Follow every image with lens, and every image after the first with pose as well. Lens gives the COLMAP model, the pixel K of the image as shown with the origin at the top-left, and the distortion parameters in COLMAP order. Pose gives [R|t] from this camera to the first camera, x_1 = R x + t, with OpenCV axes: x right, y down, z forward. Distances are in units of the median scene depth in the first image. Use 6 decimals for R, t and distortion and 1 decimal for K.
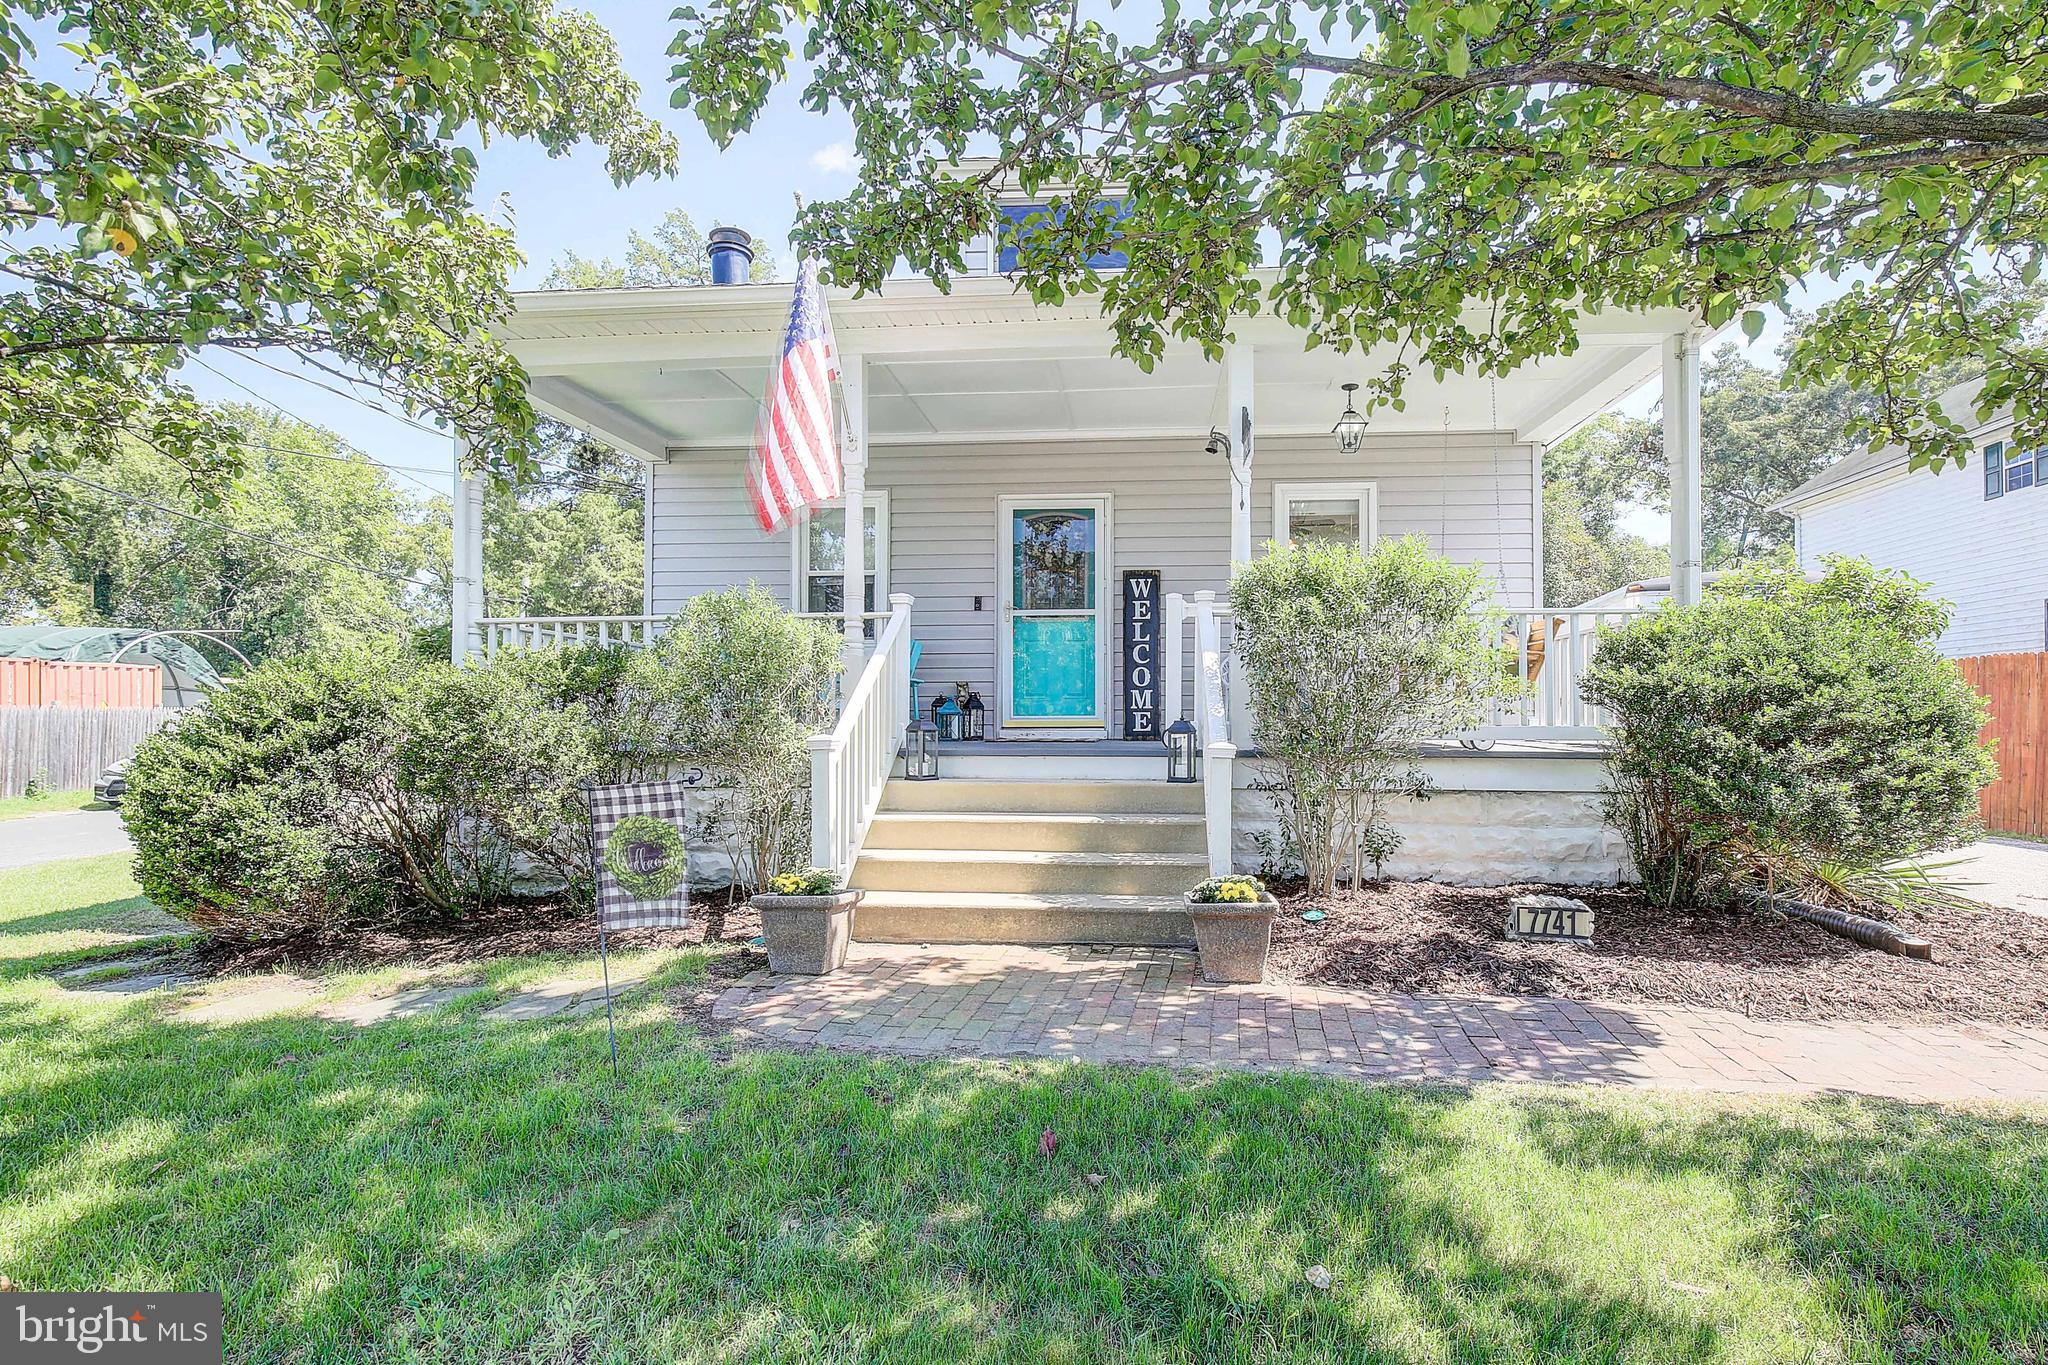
lens RADIAL K [[943.1, 0, 1022.5], [0, 943.1, 681.2], [0, 0, 1]] dist [0.001760, 0.000117]
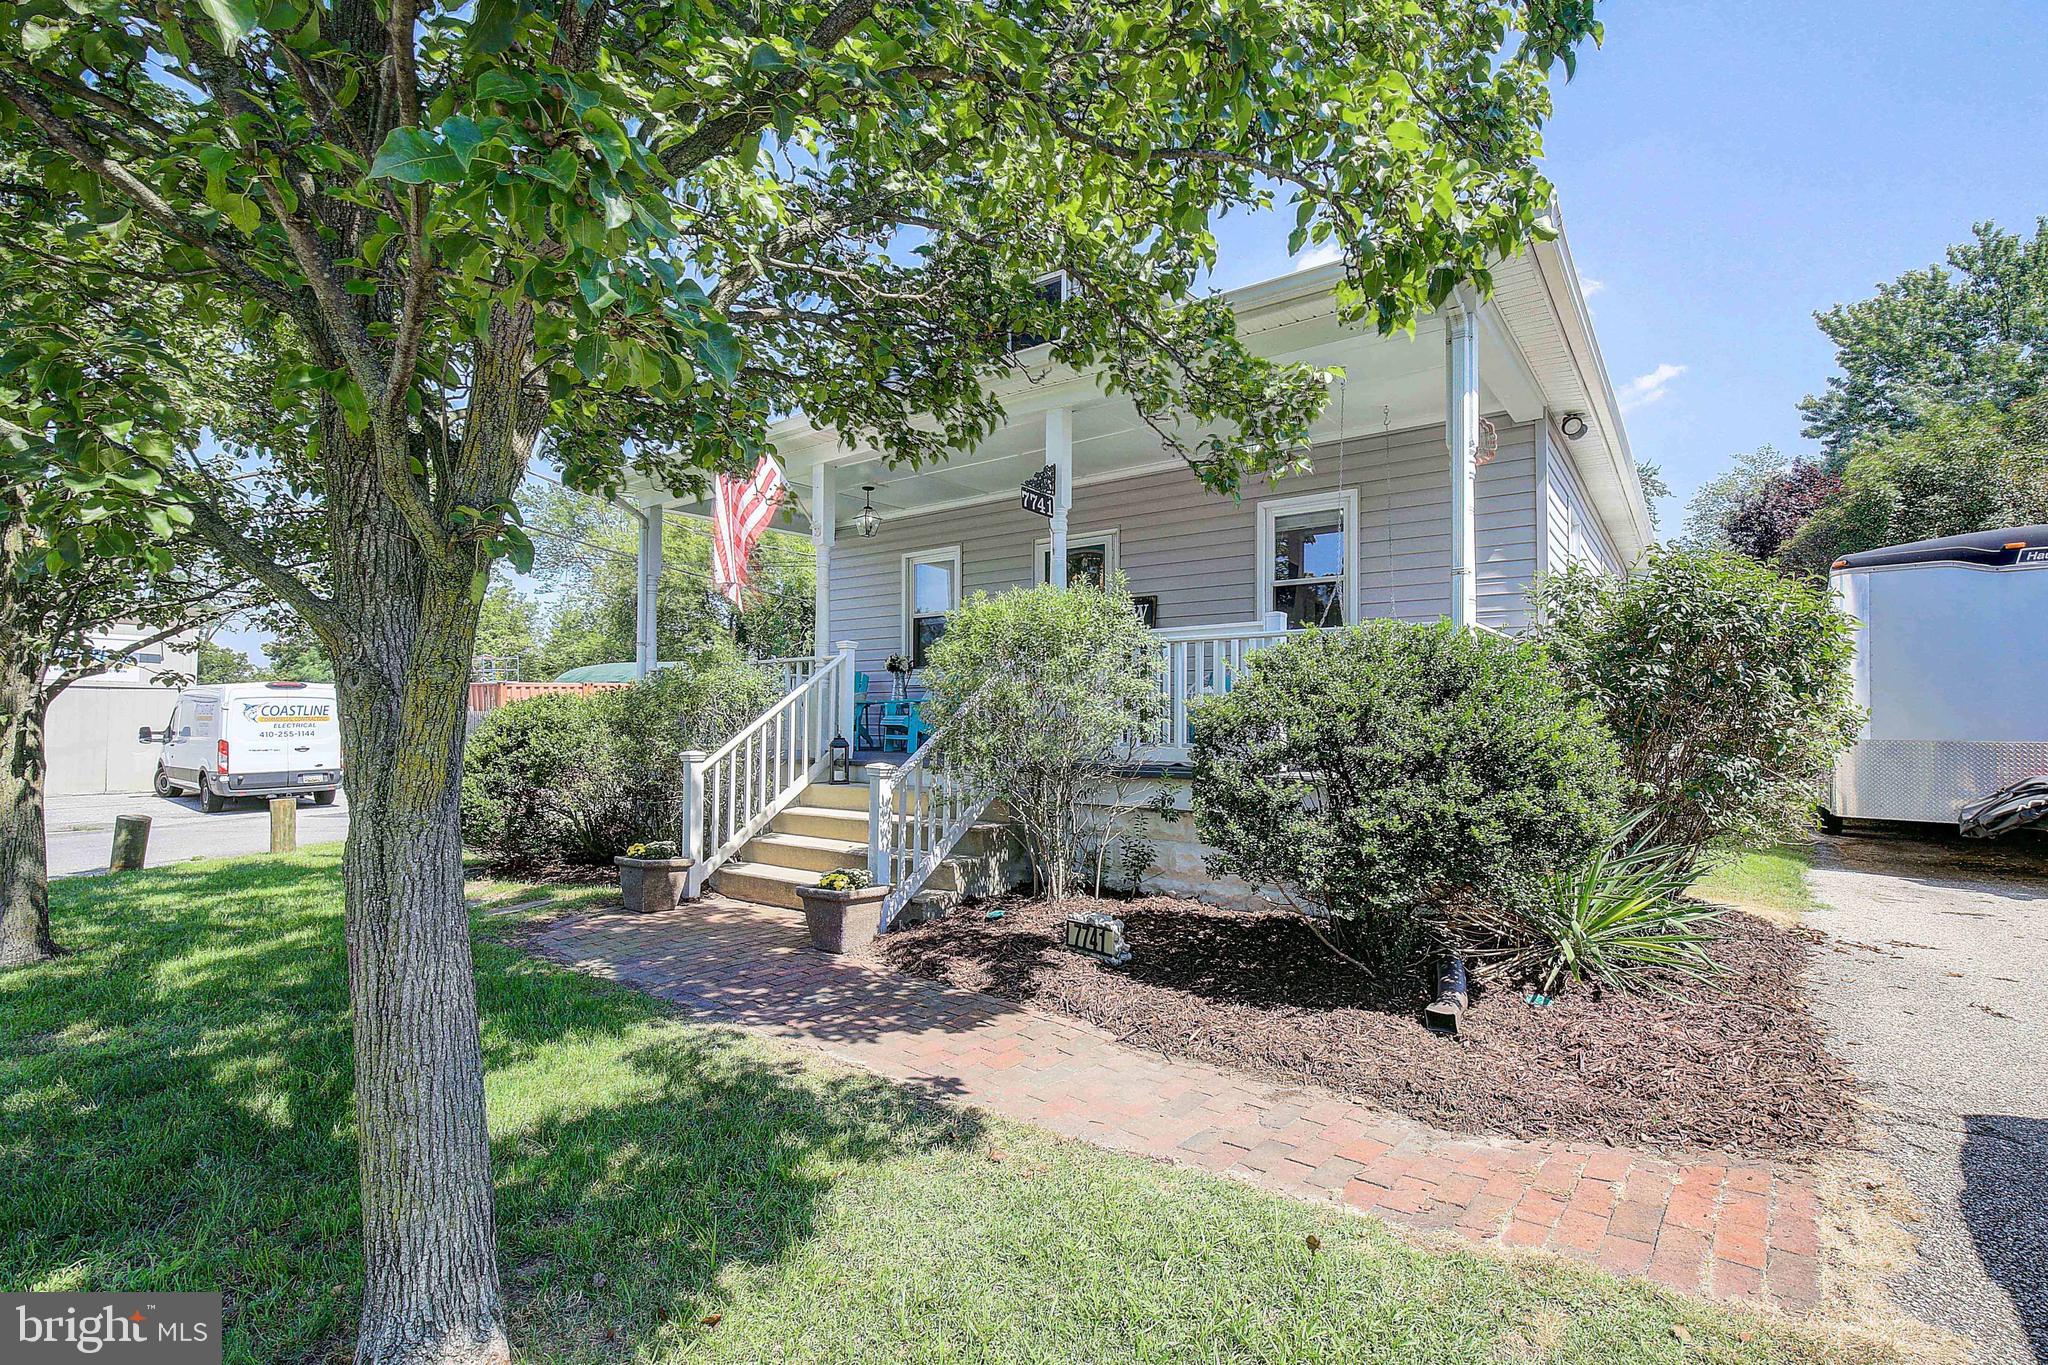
lens RADIAL K [[943.1, 0, 1009.2], [0, 943.1, 697.7], [0, 0, 1]] dist [0.001760, 0.000117]
pose [[0.838540, -0.006952, -0.544796, 1.357813], [0.020739, 0.999601, 0.019165, -0.062658], [0.544446, -0.027370, 0.838350, 0.032649]]
